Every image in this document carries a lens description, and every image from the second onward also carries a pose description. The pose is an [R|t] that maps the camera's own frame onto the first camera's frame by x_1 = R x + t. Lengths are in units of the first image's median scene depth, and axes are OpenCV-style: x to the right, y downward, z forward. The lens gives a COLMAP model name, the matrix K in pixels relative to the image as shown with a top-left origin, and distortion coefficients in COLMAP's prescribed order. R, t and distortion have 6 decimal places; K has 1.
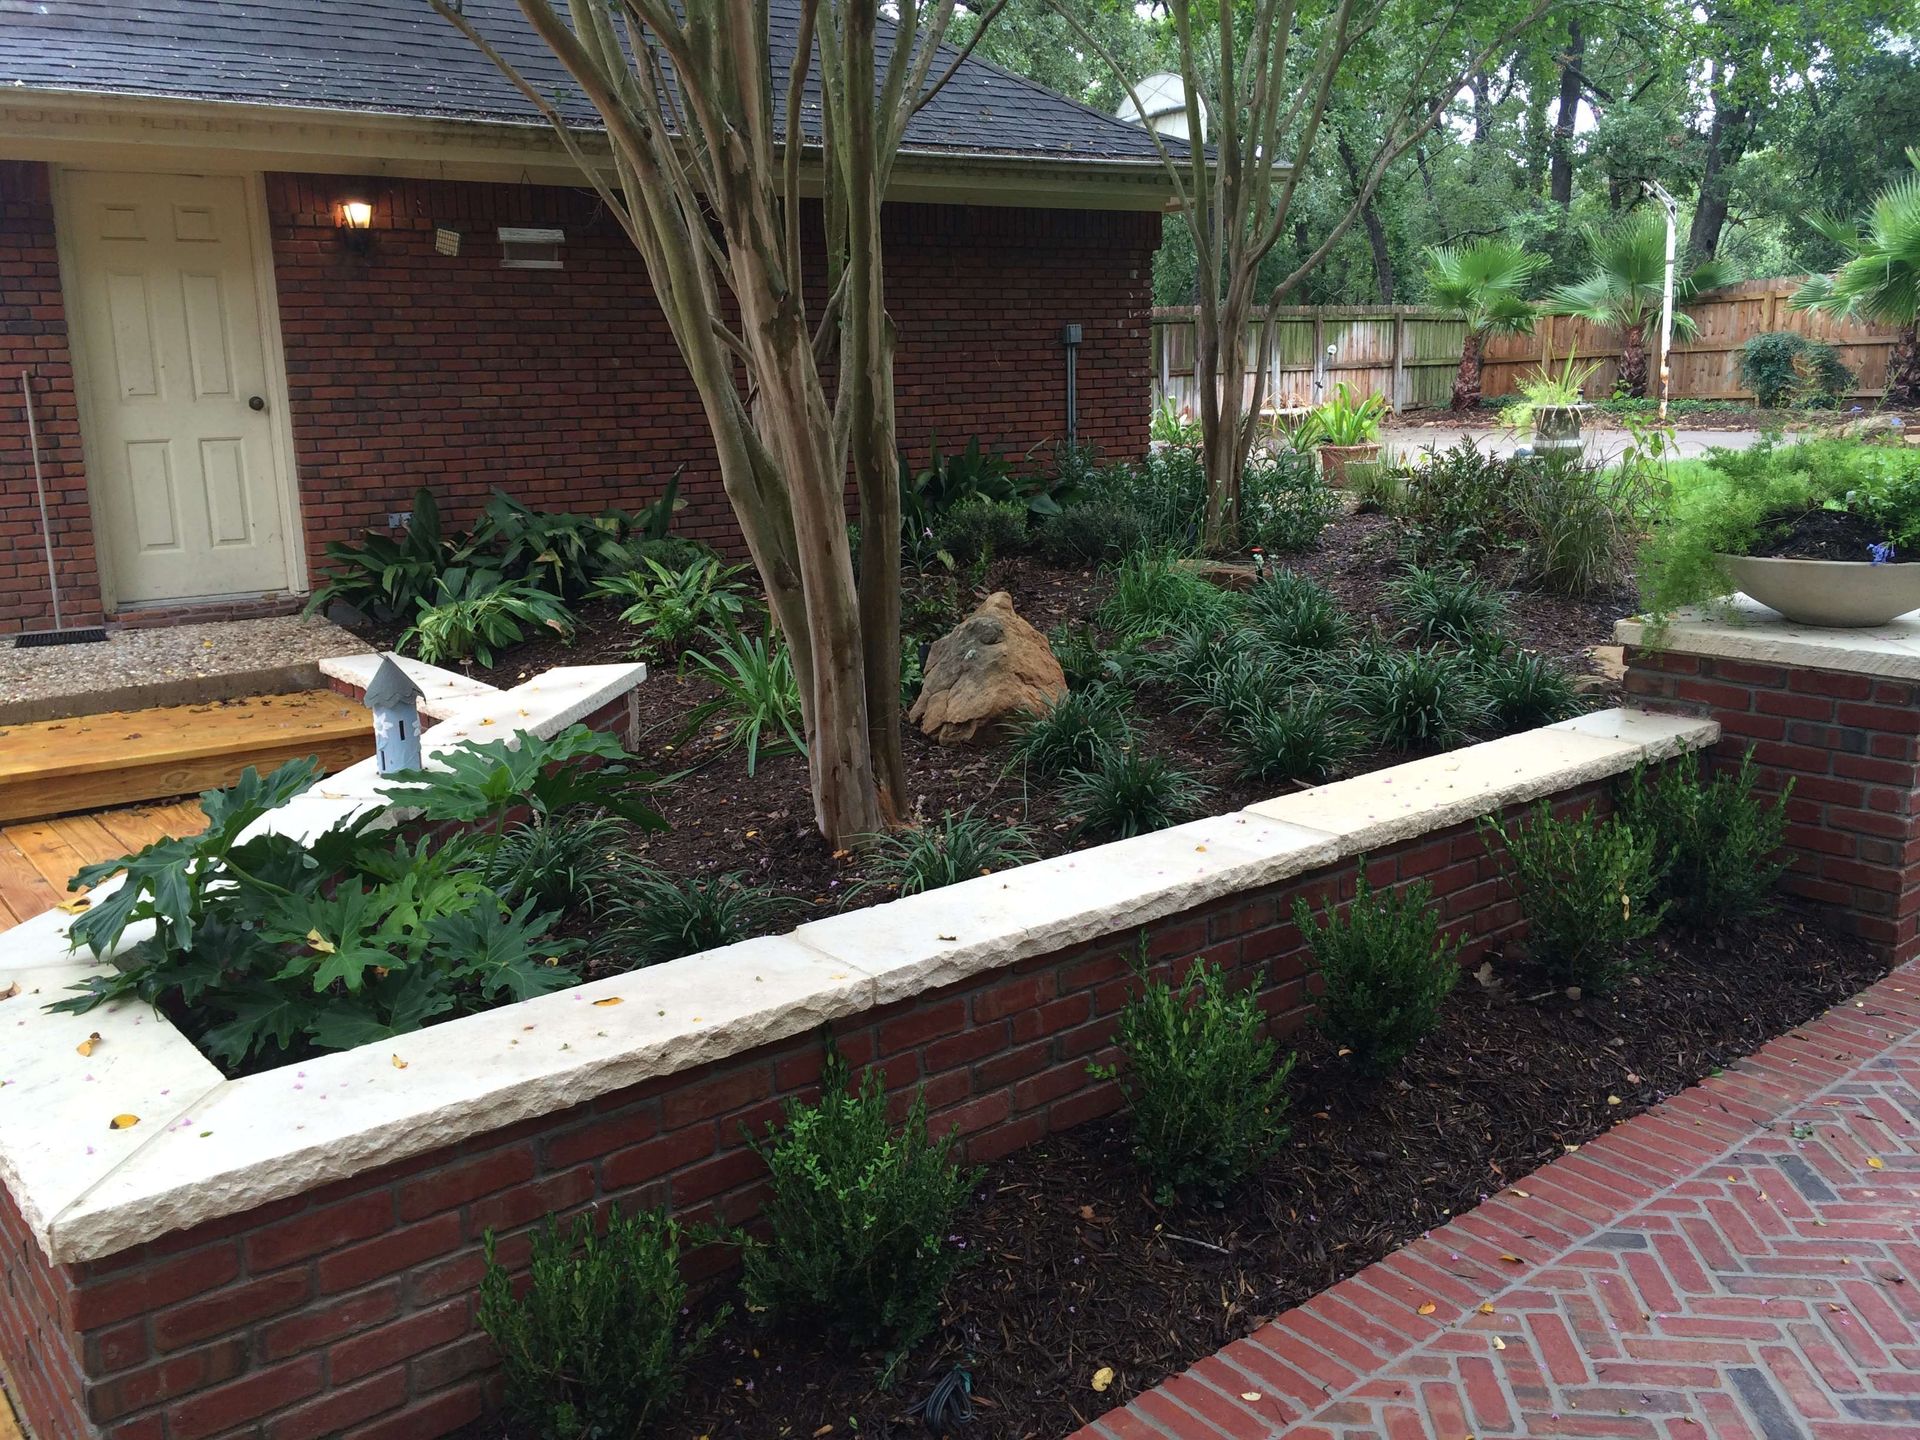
lens RADIAL K [[1639.9, 0, 960.0], [0, 1639.9, 720.0], [0, 0, 1]] dist [0.089811, -0.125777]
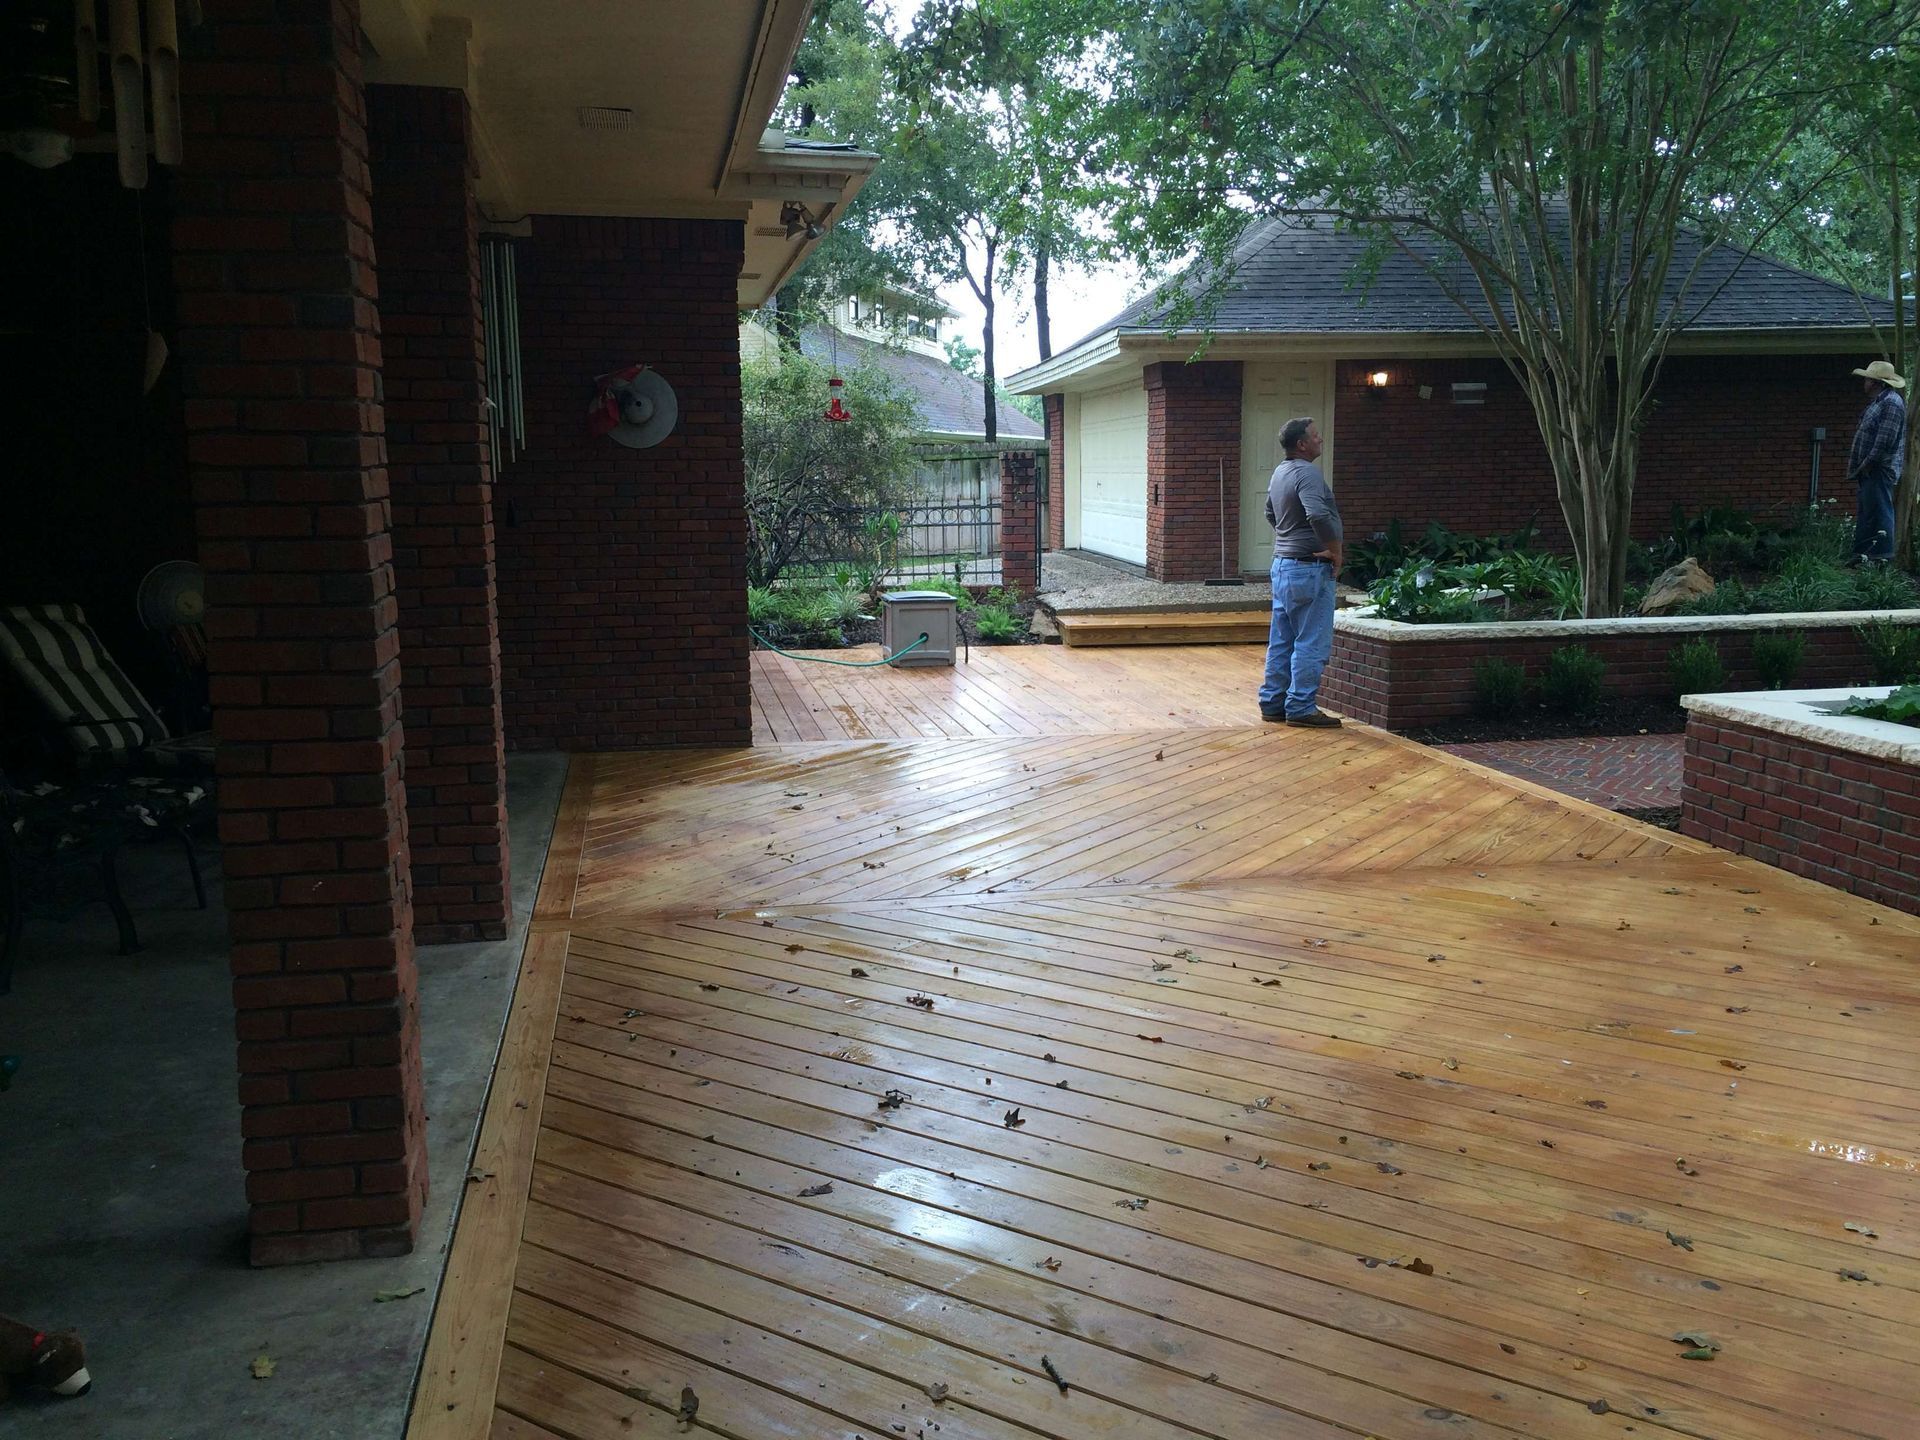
lens RADIAL K [[1639.9, 0, 960.0], [0, 1639.9, 720.0], [0, 0, 1]] dist [0.089811, -0.125777]
pose [[0.879247, 0.081777, -0.469294, 0.195306], [-0.107055, 0.993876, -0.027385, 0.262015], [0.464181, 0.074319, 0.882617, -1.192909]]
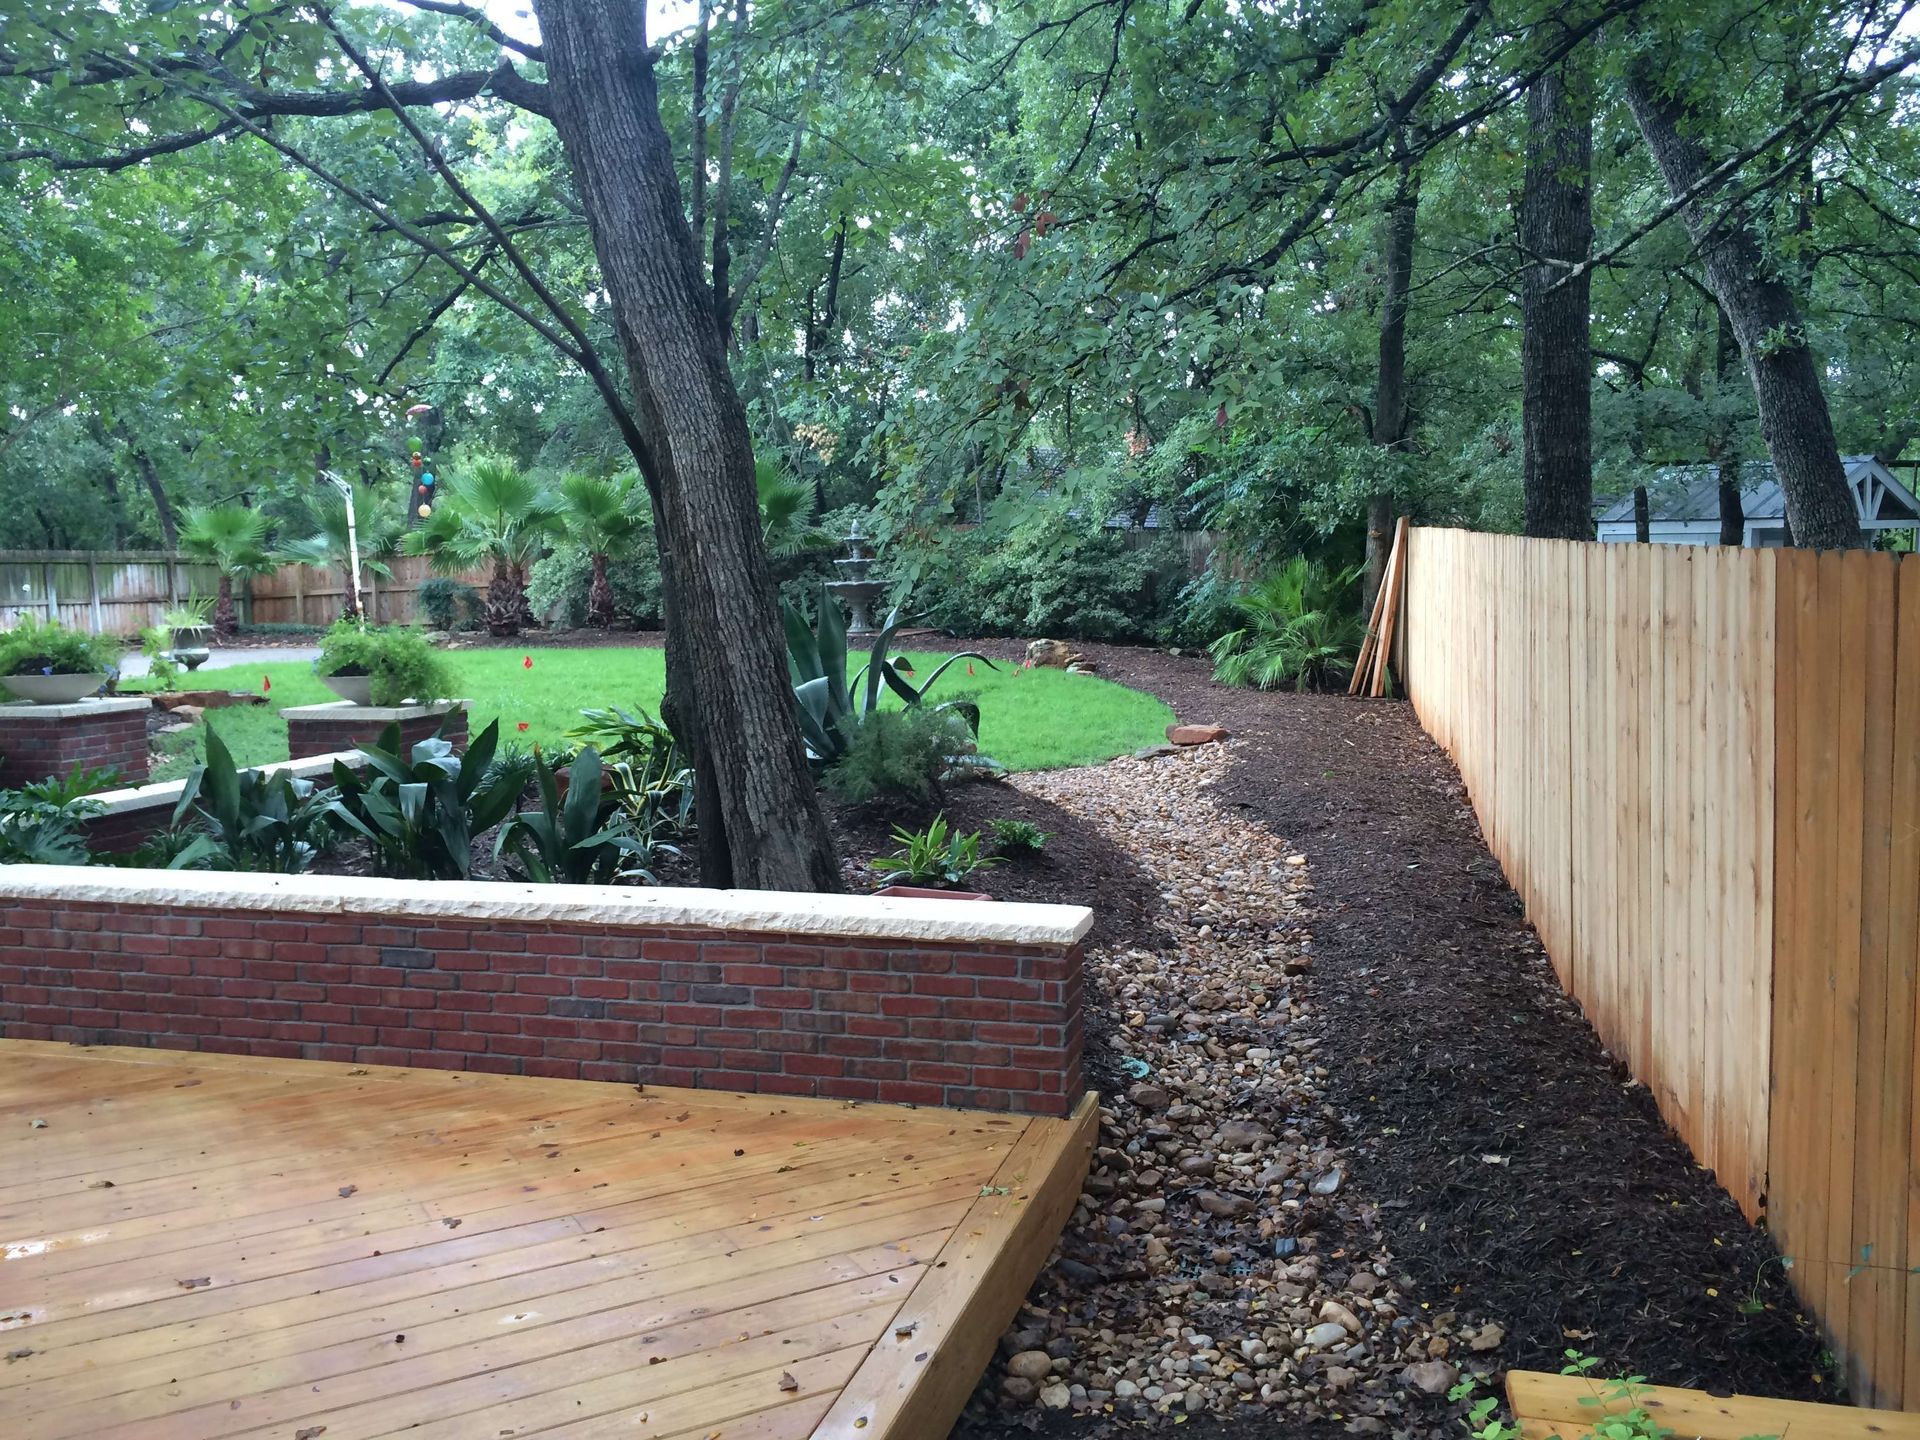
lens RADIAL K [[1644.8, 0, 960.0], [0, 1644.8, 720.0], [0, 0, 1]] dist [0.085757, -0.126612]
pose [[0.820208, -0.046916, 0.570139, 0.160646], [0.125290, 0.987167, -0.099010, 0.273120], [-0.558177, 0.152641, 0.815560, -1.262457]]
